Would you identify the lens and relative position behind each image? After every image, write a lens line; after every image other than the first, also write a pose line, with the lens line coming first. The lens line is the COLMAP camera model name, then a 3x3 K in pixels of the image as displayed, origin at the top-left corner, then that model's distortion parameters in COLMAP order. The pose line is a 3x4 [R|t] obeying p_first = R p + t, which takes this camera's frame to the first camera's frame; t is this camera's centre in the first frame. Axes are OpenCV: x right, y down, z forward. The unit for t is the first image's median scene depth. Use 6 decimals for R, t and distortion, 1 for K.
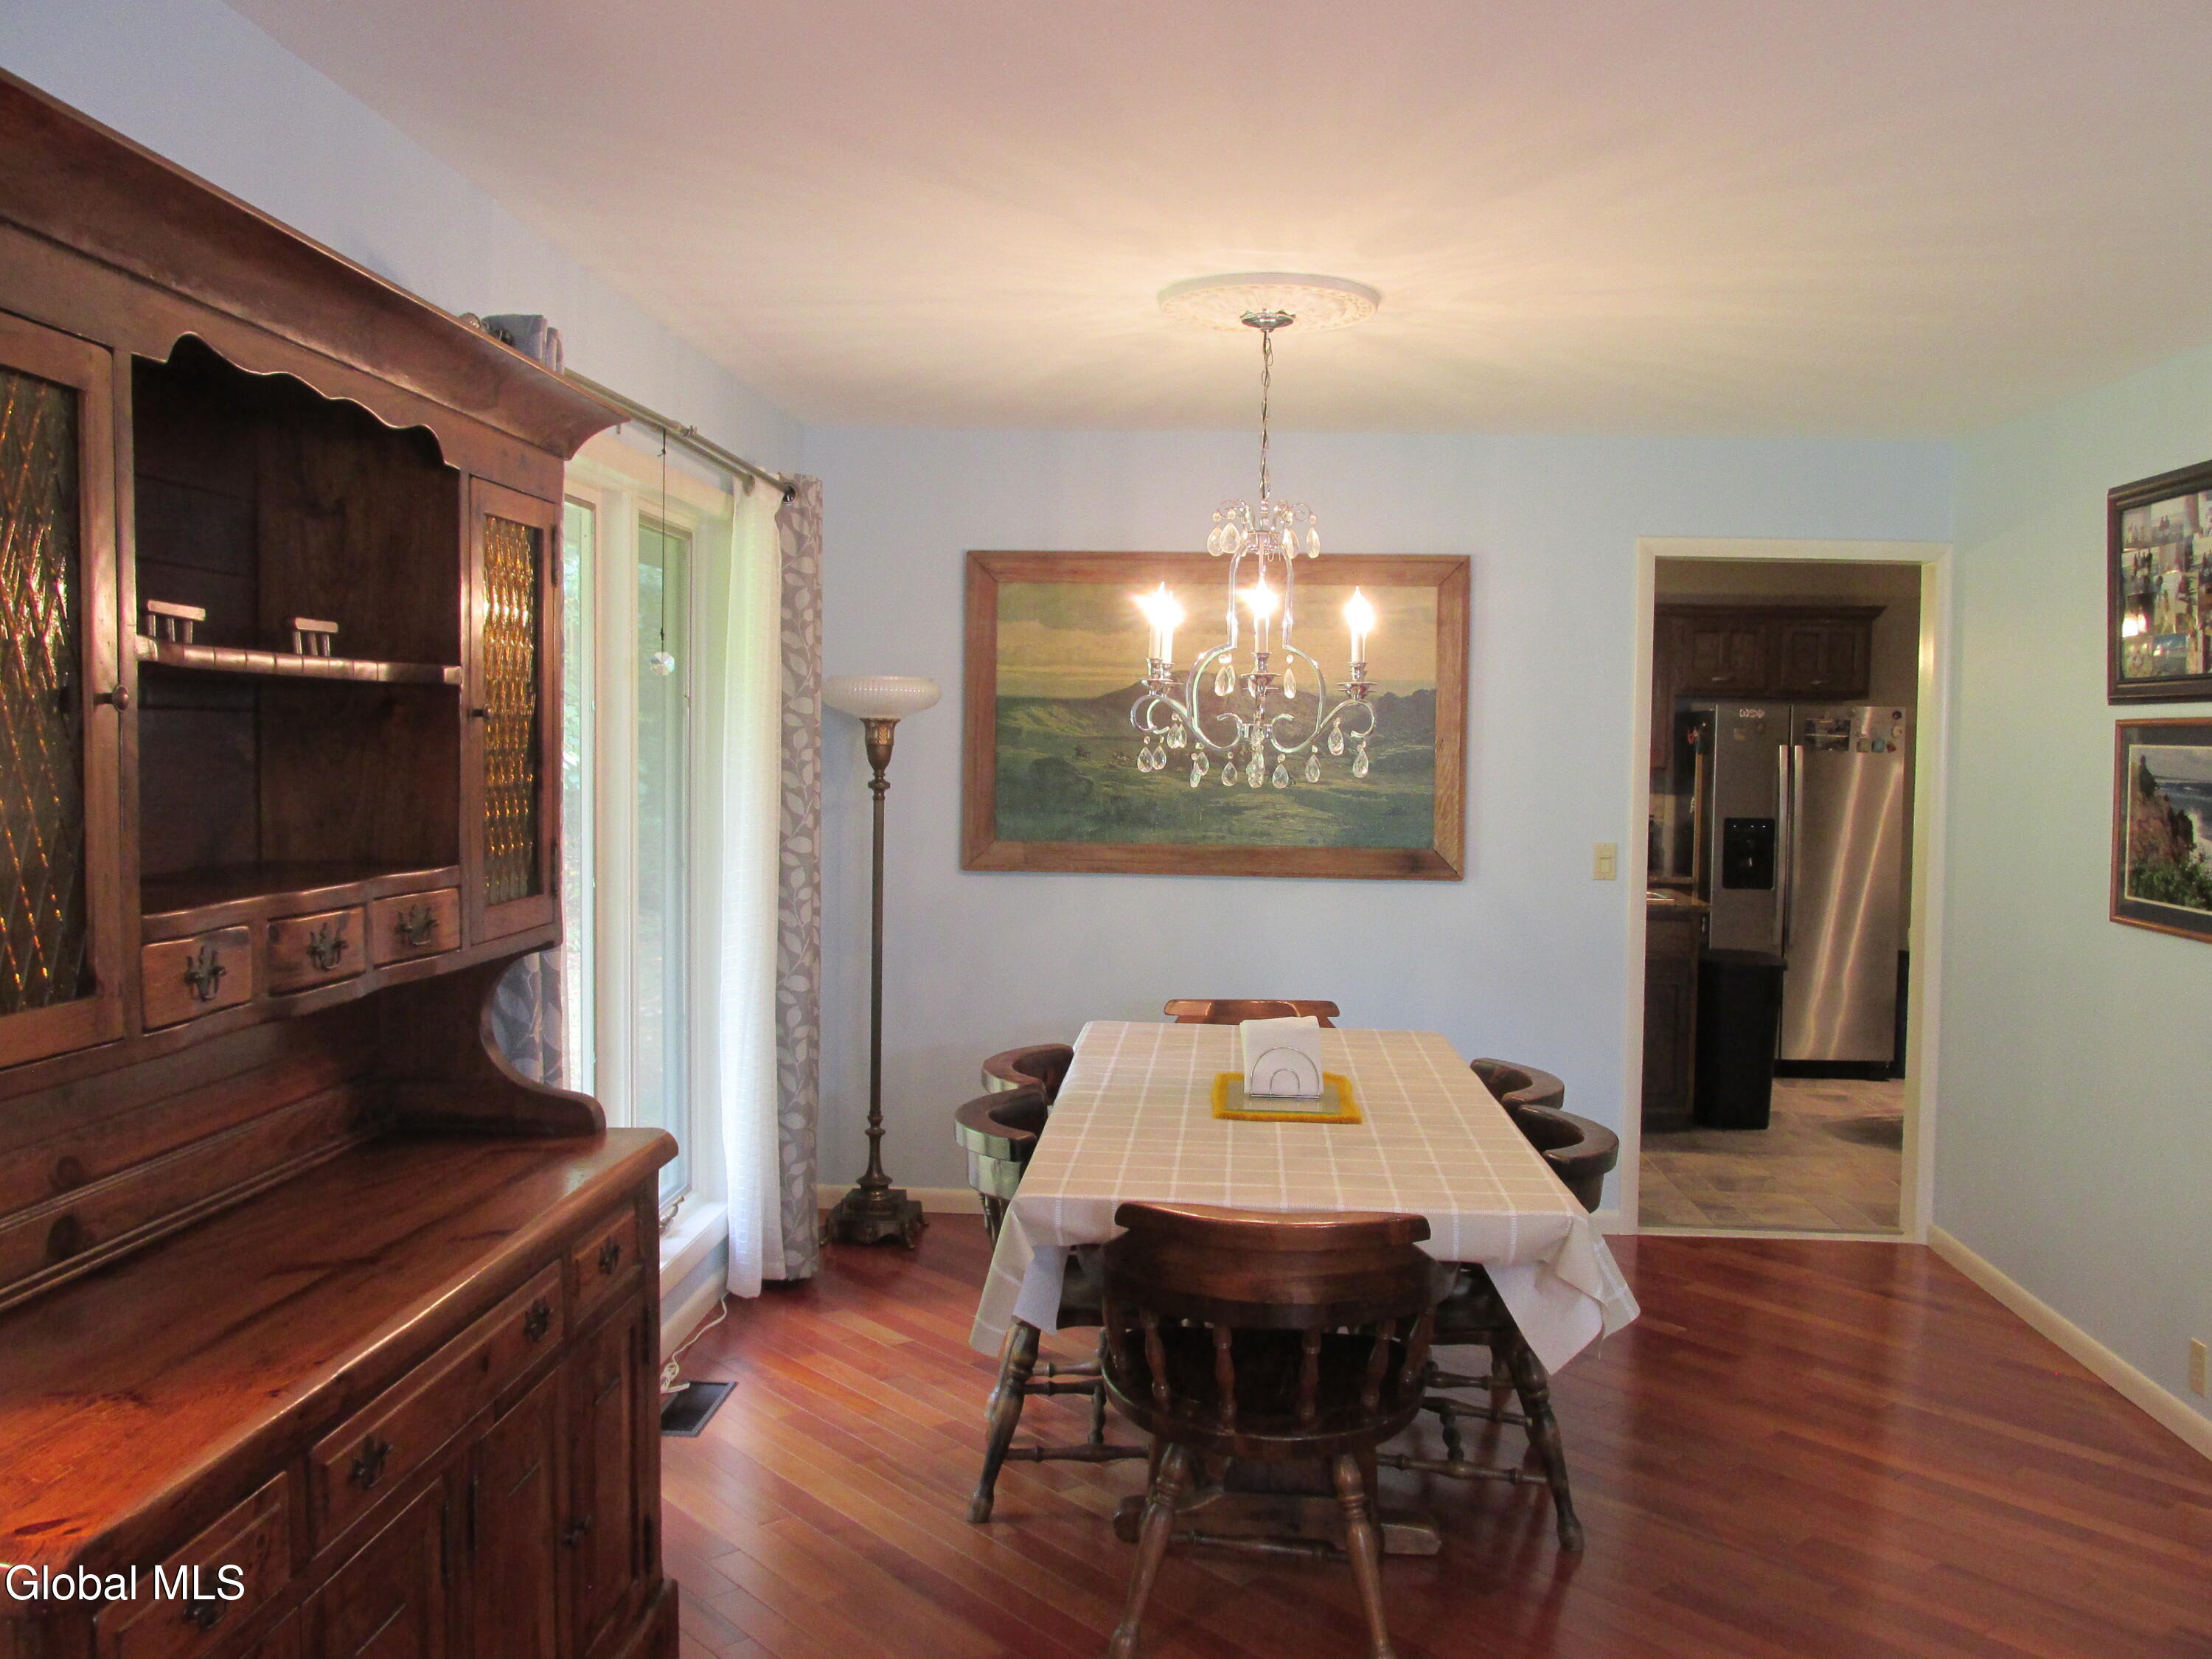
lens RADIAL K [[1842.9, 0, 1106.0], [0, 1842.9, 829.5], [0, 0, 1]] dist [-0.020861, -0.015782]
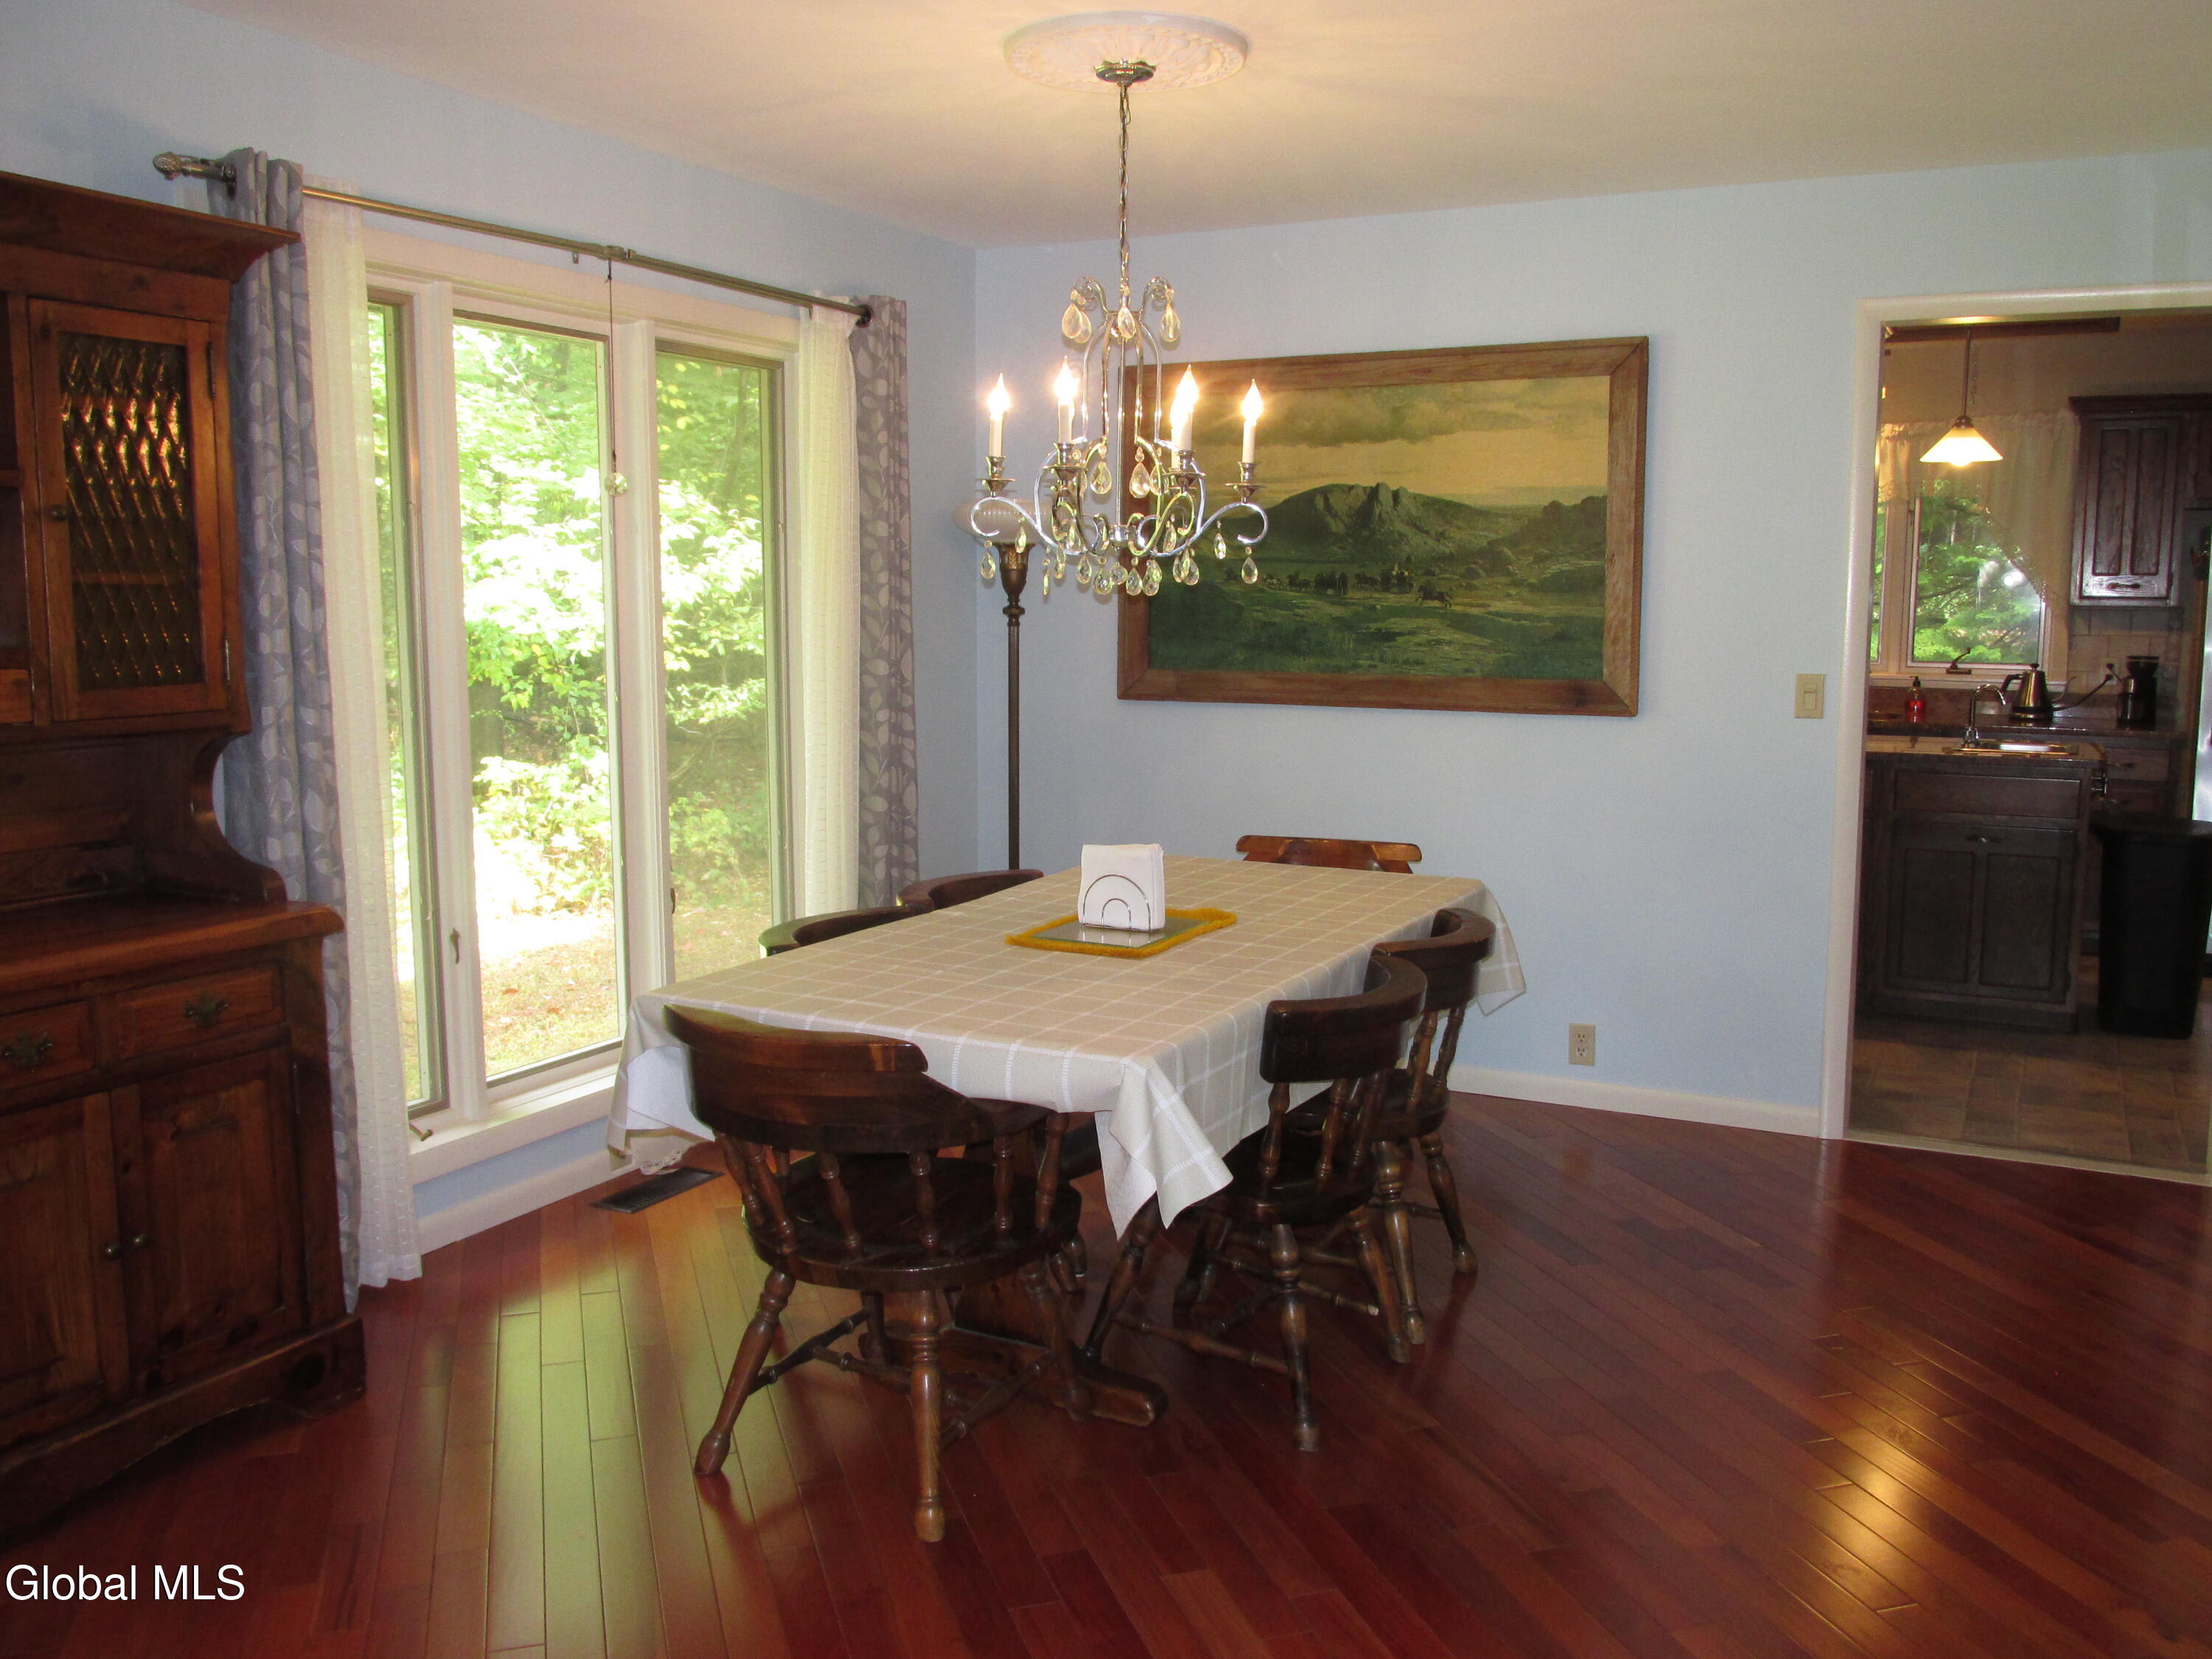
lens RADIAL K [[1842.9, 0, 1106.0], [0, 1842.9, 829.5], [0, 0, 1]] dist [-0.020861, -0.015782]
pose [[0.916562, 0.038680, -0.398017, 0.313278], [-0.008508, 0.996972, 0.077295, 0.015827], [0.399802, -0.067460, 0.914116, 0.103008]]
